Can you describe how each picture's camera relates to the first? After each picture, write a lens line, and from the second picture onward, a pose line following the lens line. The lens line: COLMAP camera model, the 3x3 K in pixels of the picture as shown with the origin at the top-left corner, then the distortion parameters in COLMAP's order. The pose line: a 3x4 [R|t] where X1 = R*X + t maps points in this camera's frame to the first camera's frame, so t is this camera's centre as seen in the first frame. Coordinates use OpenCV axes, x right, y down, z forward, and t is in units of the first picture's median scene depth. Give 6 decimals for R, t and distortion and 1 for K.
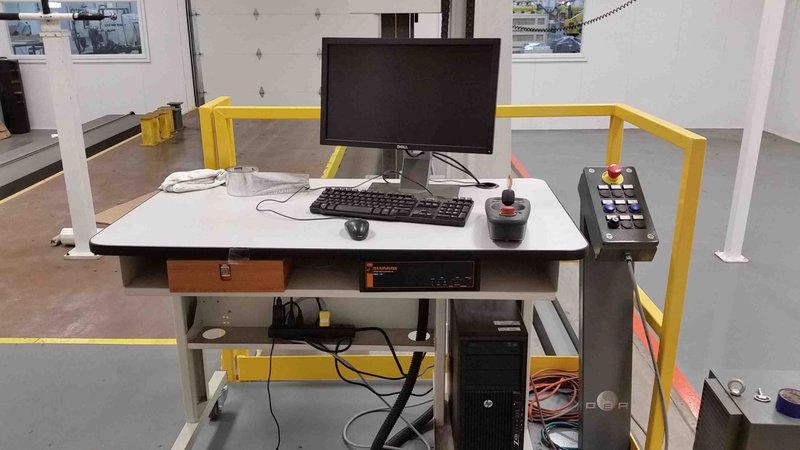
lens RADIAL K [[671.0, 0, 398.6], [0, 671.0, 209.4], [0, 0, 1]] dist [0.120421, -0.282447]
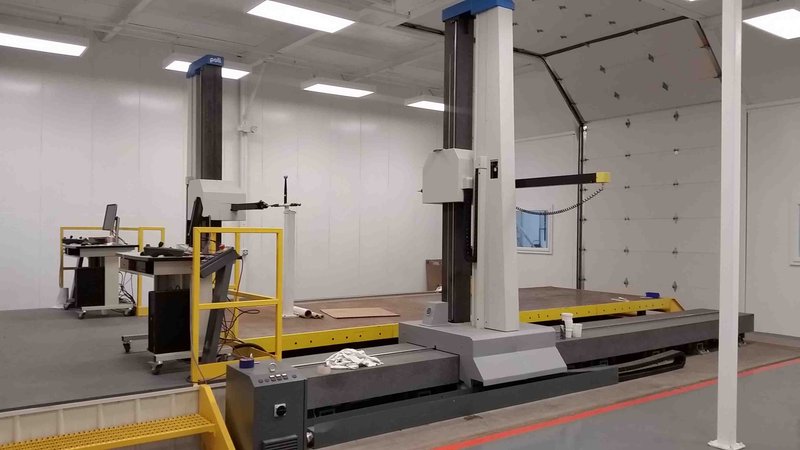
lens RADIAL K [[647.5, 0, 397.2], [0, 647.5, 227.9], [0, 0, 1]] dist [0.125031, -0.254313]
pose [[0.600205, 0.005748, -0.799826, 1.139924], [-0.236926, 0.956374, -0.170921, 0.058915], [0.763950, 0.292087, 0.575382, 0.040354]]
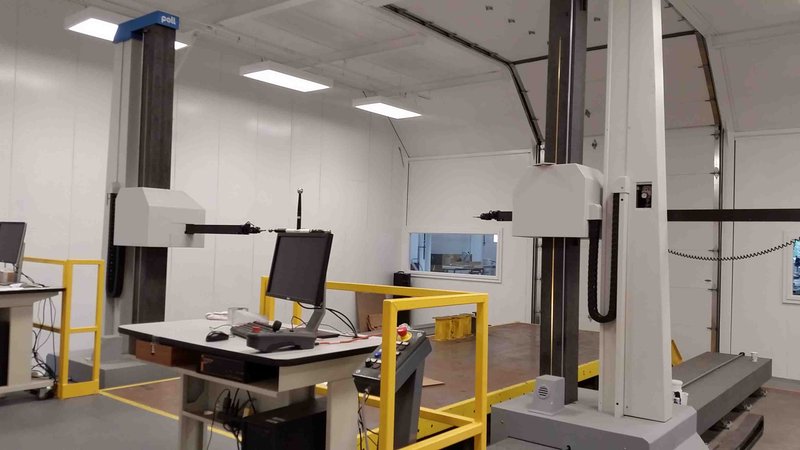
lens RADIAL K [[647.5, 0, 397.2], [0, 647.5, 227.9], [0, 0, 1]] dist [0.125031, -0.254313]
pose [[0.784624, 0.010629, -0.619881, 0.465393], [-0.206564, 0.947205, -0.245221, 0.028171], [0.584548, 0.320452, 0.745396, -0.005542]]
